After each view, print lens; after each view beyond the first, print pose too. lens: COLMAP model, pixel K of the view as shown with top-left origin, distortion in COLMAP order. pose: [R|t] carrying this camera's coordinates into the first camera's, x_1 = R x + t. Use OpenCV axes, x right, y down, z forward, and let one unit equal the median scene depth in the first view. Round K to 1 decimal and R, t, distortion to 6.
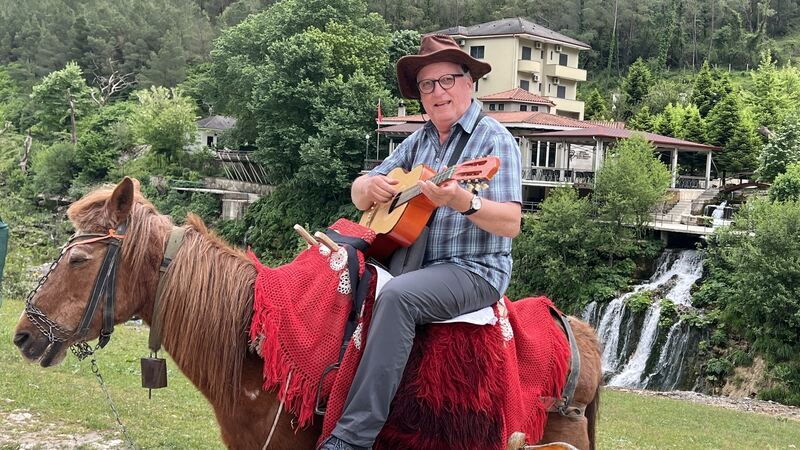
lens RADIAL K [[1170.8, 0, 400.3], [0, 1170.8, 229.2], [0, 0, 1]] dist [0.203427, 0.000000]
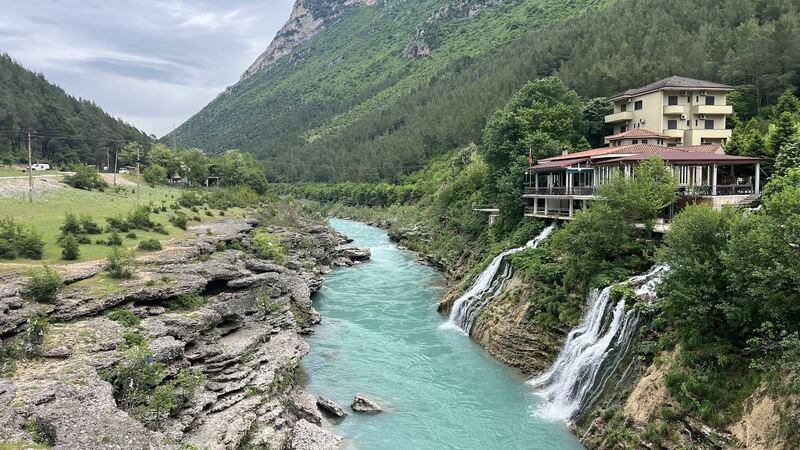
lens RADIAL K [[596.2, 0, 400.0], [0, 596.2, 228.0], [0, 0, 1]] dist [0.016734, 0.000278]
pose [[0.775073, -0.028912, -0.631209, 0.297601], [0.035024, 0.999383, -0.002770, -0.008441], [0.630900, -0.019960, 0.775607, 0.245815]]
